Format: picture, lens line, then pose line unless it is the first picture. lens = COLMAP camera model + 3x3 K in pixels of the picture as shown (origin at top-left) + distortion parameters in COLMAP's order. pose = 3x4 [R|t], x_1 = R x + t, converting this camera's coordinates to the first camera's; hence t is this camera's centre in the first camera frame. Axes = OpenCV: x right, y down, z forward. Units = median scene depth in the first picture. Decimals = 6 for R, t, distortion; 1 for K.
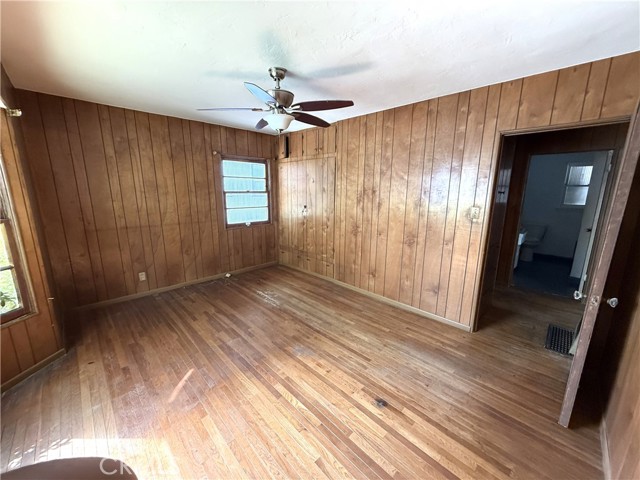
lens RADIAL K [[254.8, 0, 319.0], [0, 254.8, 240.0], [0, 0, 1]] dist [0.000127, -0.000081]
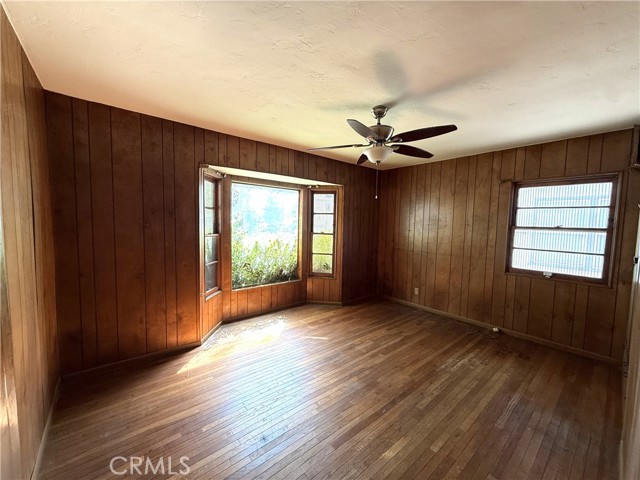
lens RADIAL K [[254.8, 0, 319.0], [0, 254.8, 240.0], [0, 0, 1]] dist [0.000127, -0.000081]
pose [[-0.089682, 0.060489, -0.994132, 0.573124], [-0.218929, 0.972544, 0.078925, -0.093899], [0.971611, 0.224722, -0.073977, 0.569193]]
